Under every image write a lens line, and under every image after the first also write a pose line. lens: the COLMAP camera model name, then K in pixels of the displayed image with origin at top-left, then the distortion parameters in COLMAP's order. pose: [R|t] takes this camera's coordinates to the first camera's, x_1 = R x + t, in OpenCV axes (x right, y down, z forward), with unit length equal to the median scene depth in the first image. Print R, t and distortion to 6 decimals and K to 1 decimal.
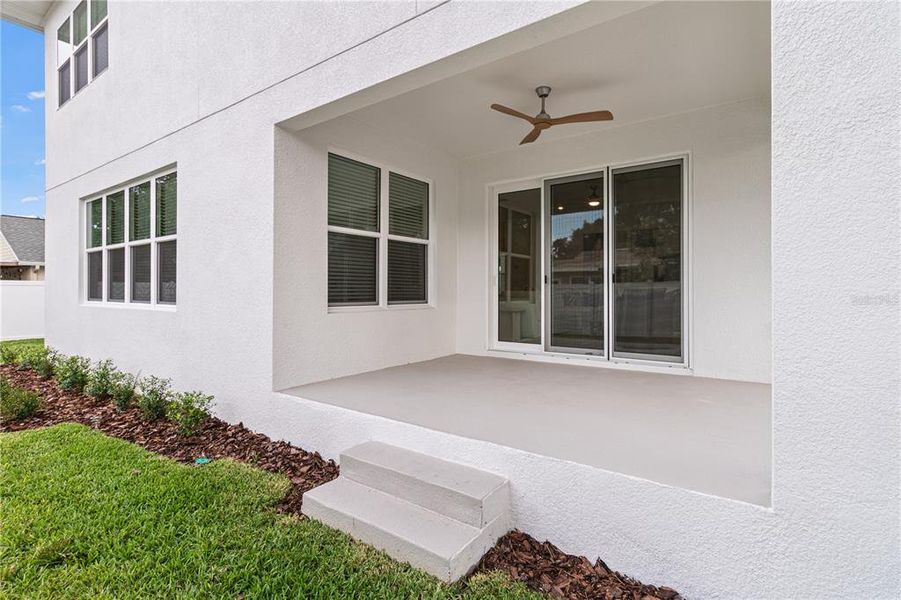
lens RADIAL K [[445.9, 0, 451.7], [0, 445.9, 289.8], [0, 0, 1]] dist [0.000924, -0.000010]
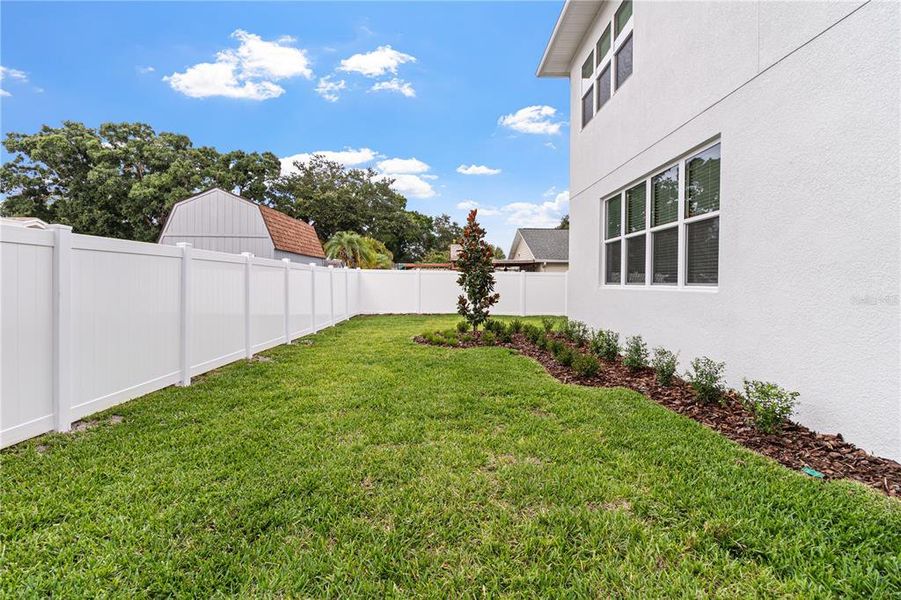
lens RADIAL K [[423.9, 0, 449.1], [0, 423.9, 284.2], [0, 0, 1]] dist [0.000121, 0.000222]
pose [[0.589827, 0.008528, -0.807485, -0.220374], [-0.007888, 0.999957, 0.004799, 0.030612], [0.807491, 0.003538, 0.589869, 0.012981]]
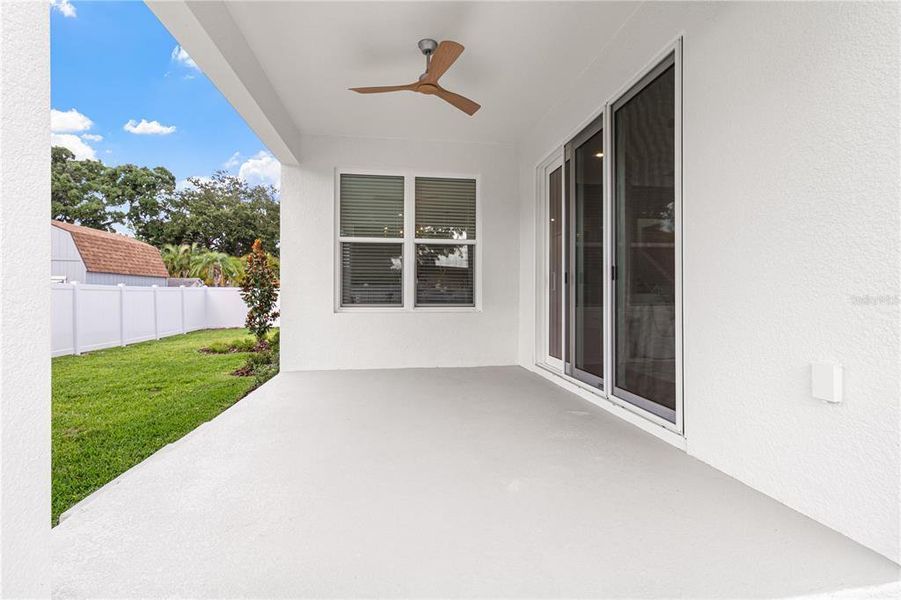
lens RADIAL K [[420.2, 0, 450.9], [0, 420.2, 293.9], [0, 0, 1]] dist [-0.000162, 0.000246]
pose [[0.692996, -0.002688, -0.720936, 0.624052], [0.001528, 0.999996, -0.002259, 0.005166], [0.720940, 0.000464, 0.692998, 0.398995]]
